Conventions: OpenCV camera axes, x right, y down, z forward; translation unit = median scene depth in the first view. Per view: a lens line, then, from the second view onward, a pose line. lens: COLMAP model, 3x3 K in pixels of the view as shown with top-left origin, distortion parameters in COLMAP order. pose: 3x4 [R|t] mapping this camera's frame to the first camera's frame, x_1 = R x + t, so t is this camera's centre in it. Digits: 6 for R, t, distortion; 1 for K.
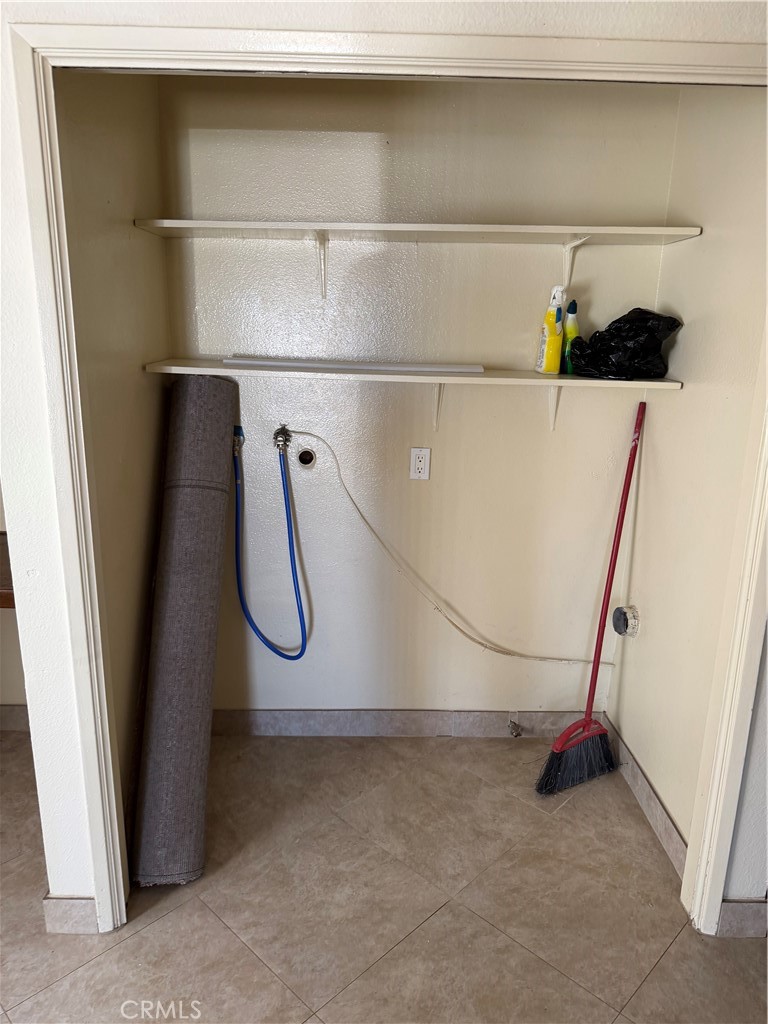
lens RADIAL K [[732.6, 0, 380.6], [0, 732.6, 514.4], [0, 0, 1]] dist [0.086898, -0.127541]
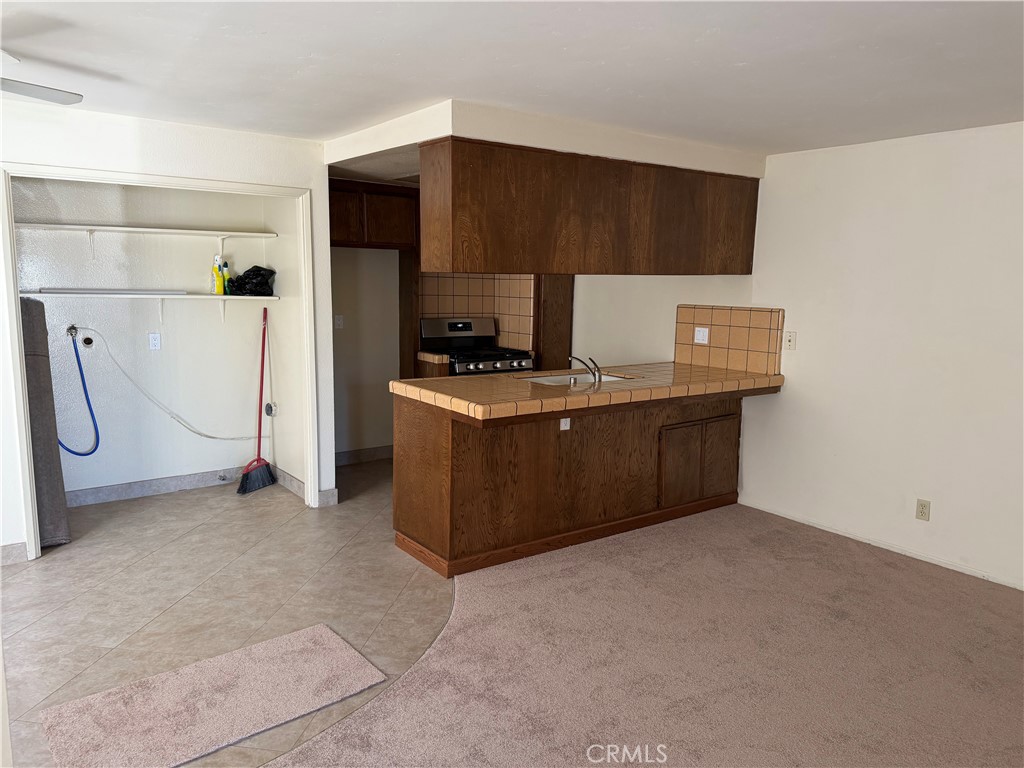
lens RADIAL K [[732.6, 0, 517.1], [0, 732.6, 383.5], [0, 0, 1]] dist [0.086898, -0.127541]
pose [[0.806728, -0.091672, 0.583769, -0.354801], [0.151431, 0.986977, -0.054278, 0.314532], [-0.571190, 0.132188, 0.810104, -1.214866]]
